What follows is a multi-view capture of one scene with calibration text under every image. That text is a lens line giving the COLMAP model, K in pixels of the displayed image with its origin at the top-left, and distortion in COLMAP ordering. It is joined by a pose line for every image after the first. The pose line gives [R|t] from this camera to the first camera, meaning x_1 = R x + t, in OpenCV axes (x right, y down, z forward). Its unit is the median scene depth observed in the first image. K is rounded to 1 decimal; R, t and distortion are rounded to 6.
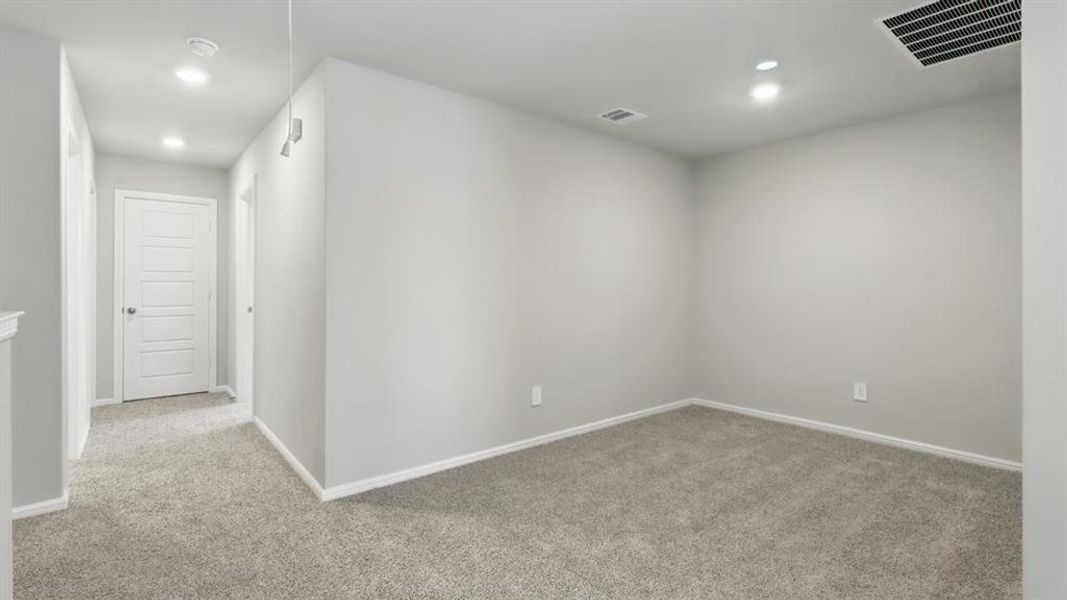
lens RADIAL K [[490.7, 0, 533.8], [0, 490.7, 293.2], [0, 0, 1]] dist [-0.003446, -0.001515]
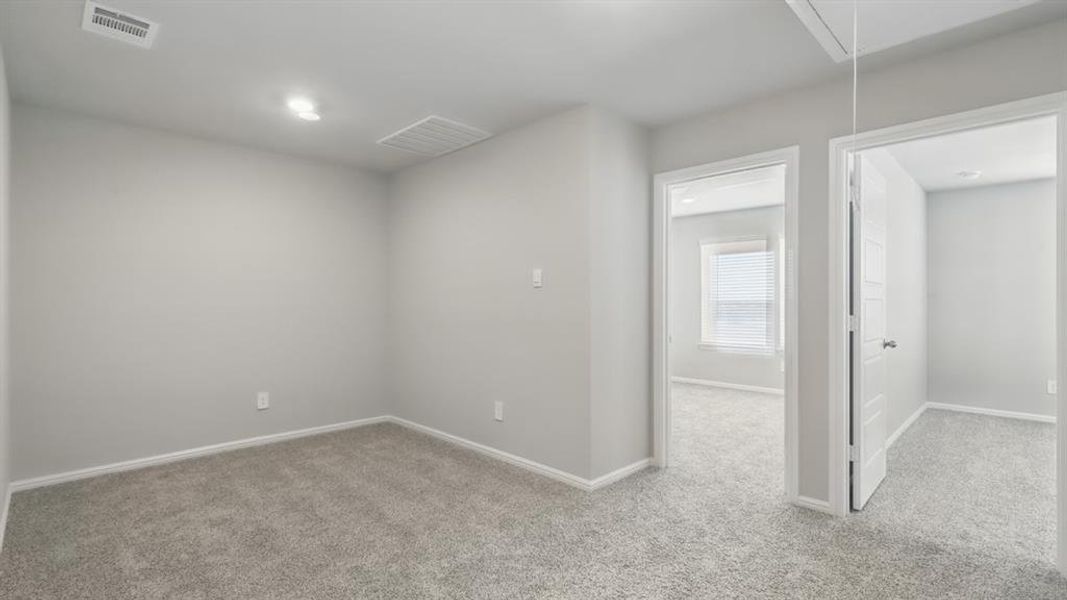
lens RADIAL K [[490.7, 0, 533.4], [0, 490.7, 307.1], [0, 0, 1]] dist [-0.003446, -0.001515]
pose [[-0.113113, -0.015661, 0.993459, -0.558620], [0.009936, 0.999808, 0.016892, -0.018561], [-0.993532, 0.011782, -0.112935, 0.637690]]
